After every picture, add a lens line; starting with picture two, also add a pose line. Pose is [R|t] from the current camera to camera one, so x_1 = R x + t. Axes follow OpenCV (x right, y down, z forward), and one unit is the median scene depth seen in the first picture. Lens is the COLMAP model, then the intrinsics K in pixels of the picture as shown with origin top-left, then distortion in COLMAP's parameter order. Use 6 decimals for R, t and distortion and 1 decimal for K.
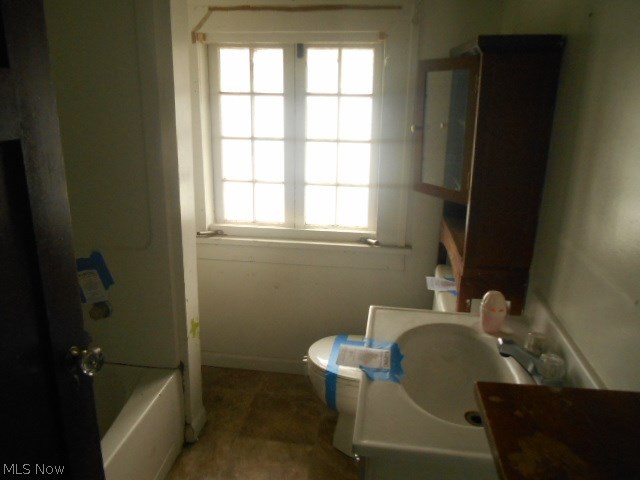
lens RADIAL K [[508.4, 0, 320.9], [0, 508.4, 244.5], [0, 0, 1]] dist [0.018229, 0.007143]
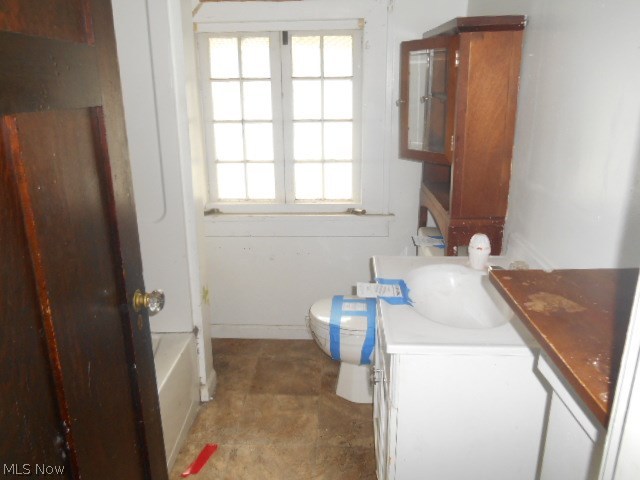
lens RADIAL K [[508.4, 0, 318.4], [0, 508.4, 235.7], [0, 0, 1]] dist [0.018229, 0.007143]
pose [[0.995809, -0.052711, 0.074740, -0.071589], [0.053168, 0.998577, -0.004136, 0.048365], [-0.074416, 0.008093, 0.997194, -0.088947]]
